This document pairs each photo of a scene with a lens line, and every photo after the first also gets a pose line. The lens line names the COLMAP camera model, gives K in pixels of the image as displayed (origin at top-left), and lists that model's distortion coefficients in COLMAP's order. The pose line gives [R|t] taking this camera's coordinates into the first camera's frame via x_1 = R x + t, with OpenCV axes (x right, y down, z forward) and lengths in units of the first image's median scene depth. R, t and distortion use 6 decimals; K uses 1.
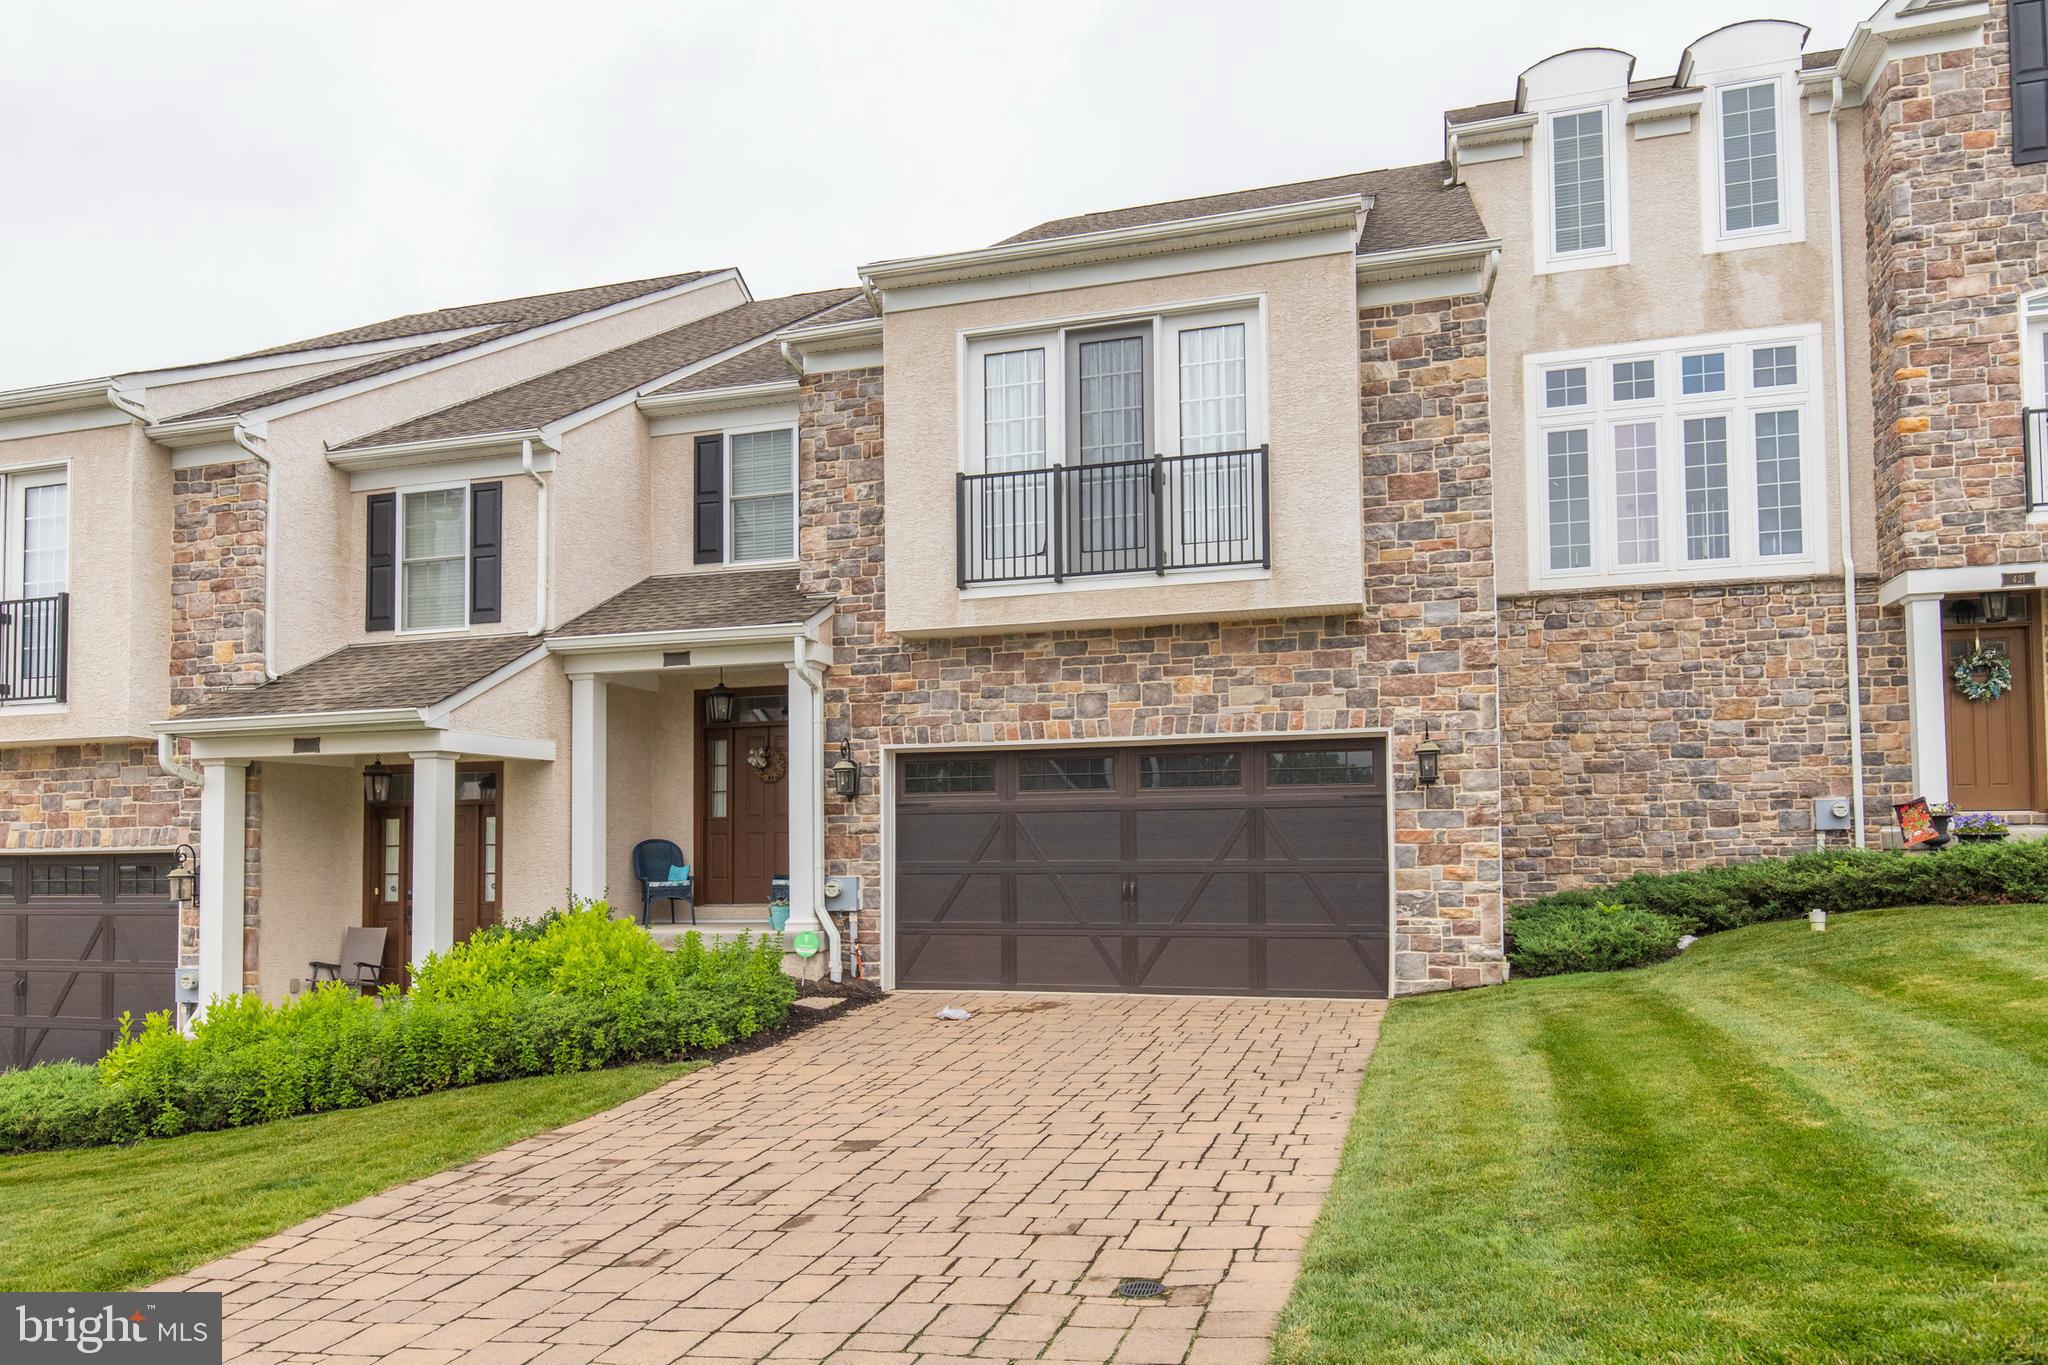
lens RADIAL K [[1328.4, 0, 1024.5], [0, 1328.4, 648.5], [0, 0, 1]] dist [0.001769, -0.000062]
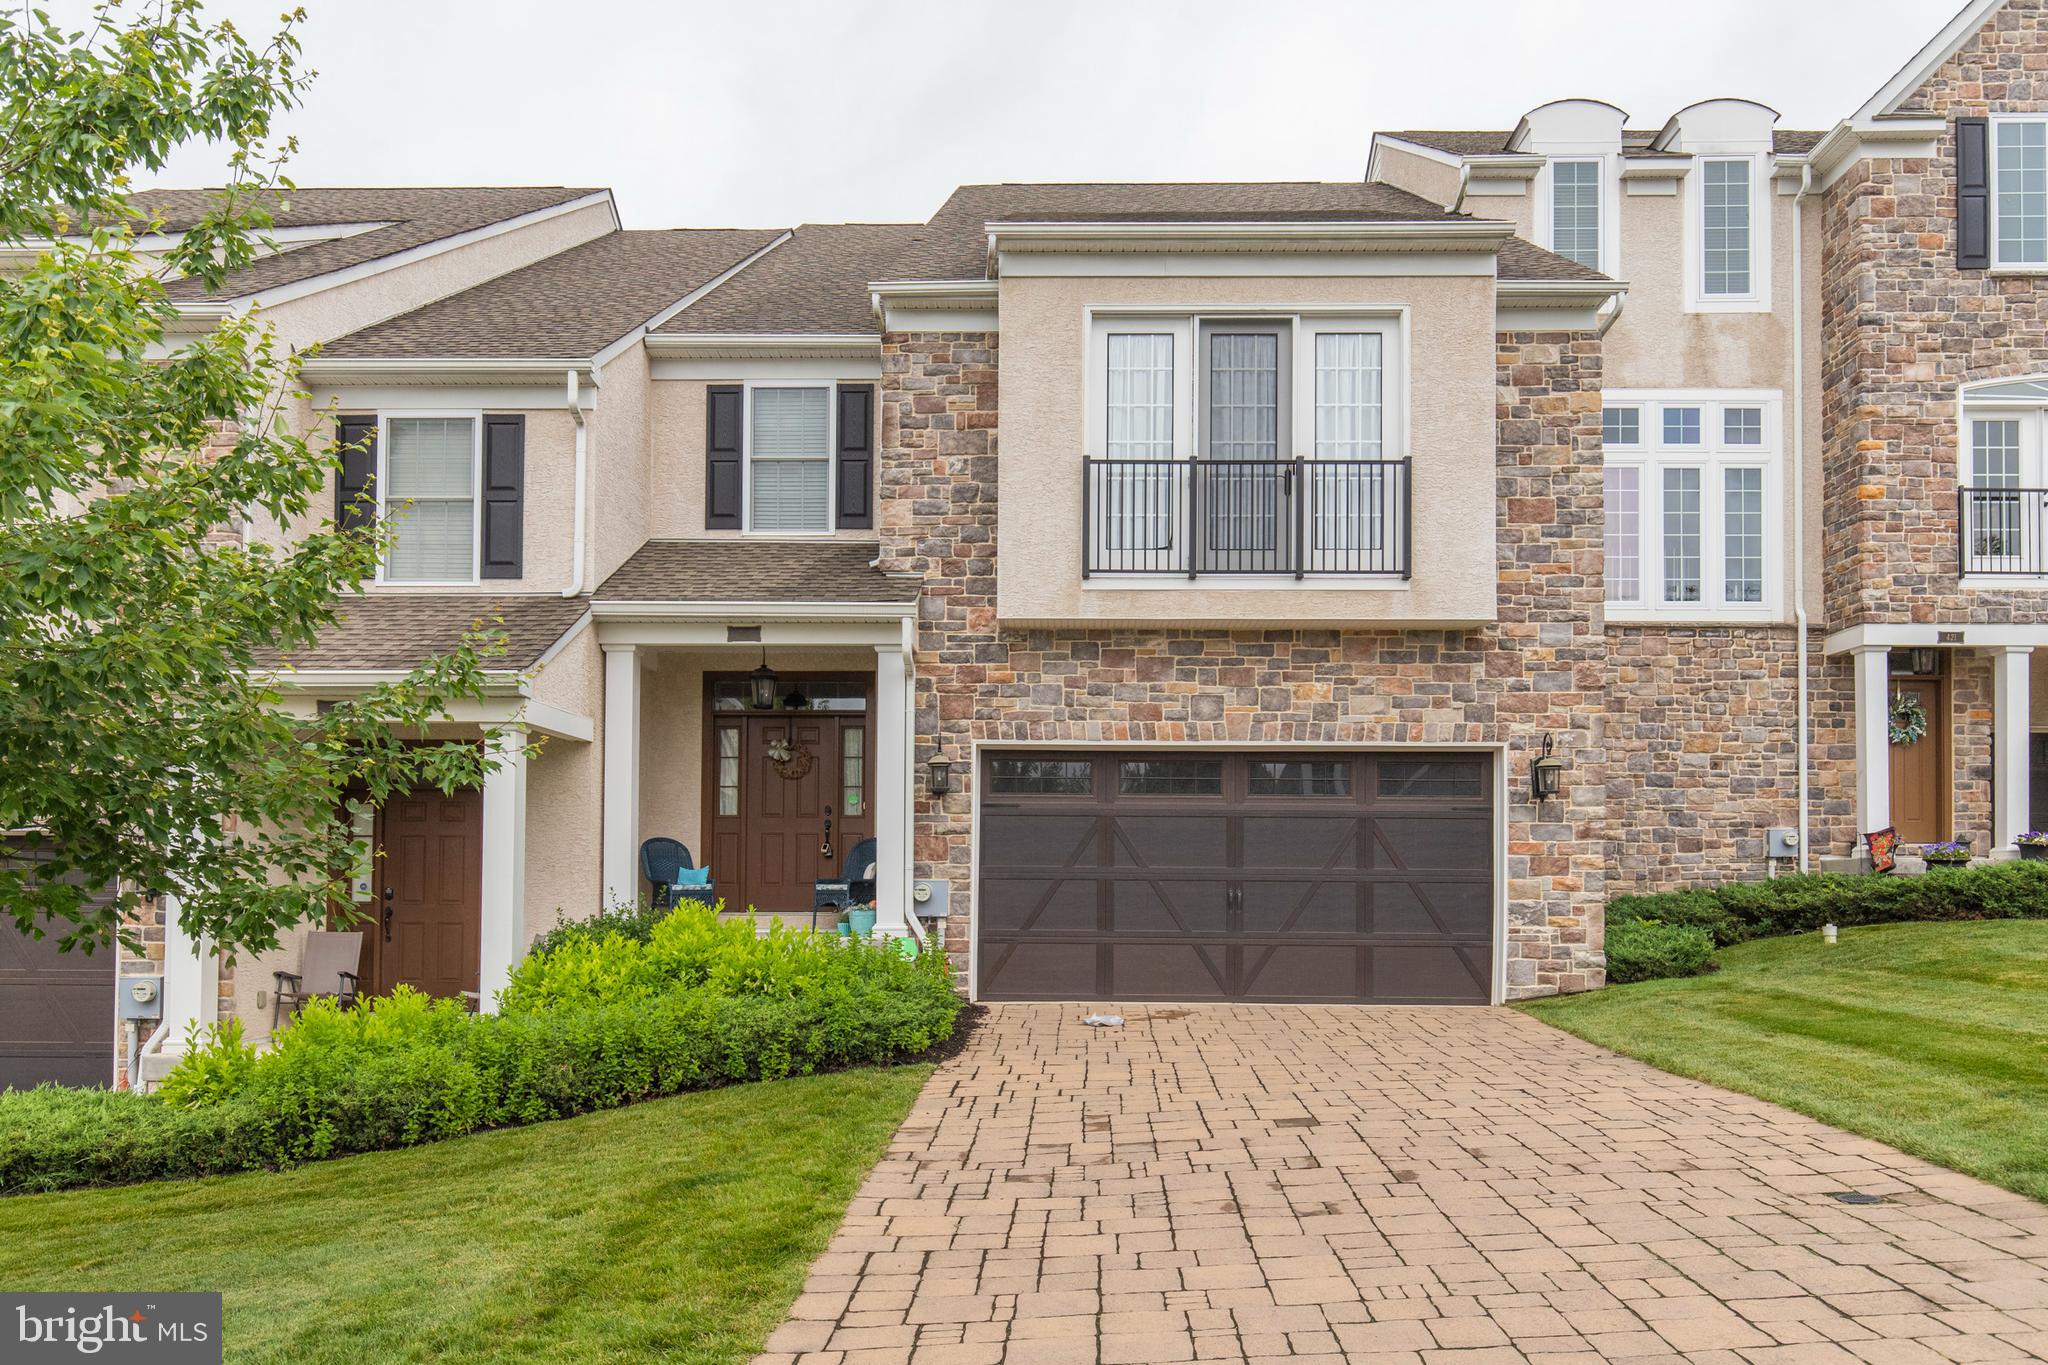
lens RADIAL K [[1489.6, 0, 1024.0], [0, 1489.6, 682.5], [0, 0, 1]] dist [0.000125, -0.000628]
pose [[0.964282, 0.053690, 0.259381, -0.347484], [-0.056479, 0.998398, 0.003307, 0.027206], [-0.258788, -0.017839, 0.965770, -0.015954]]
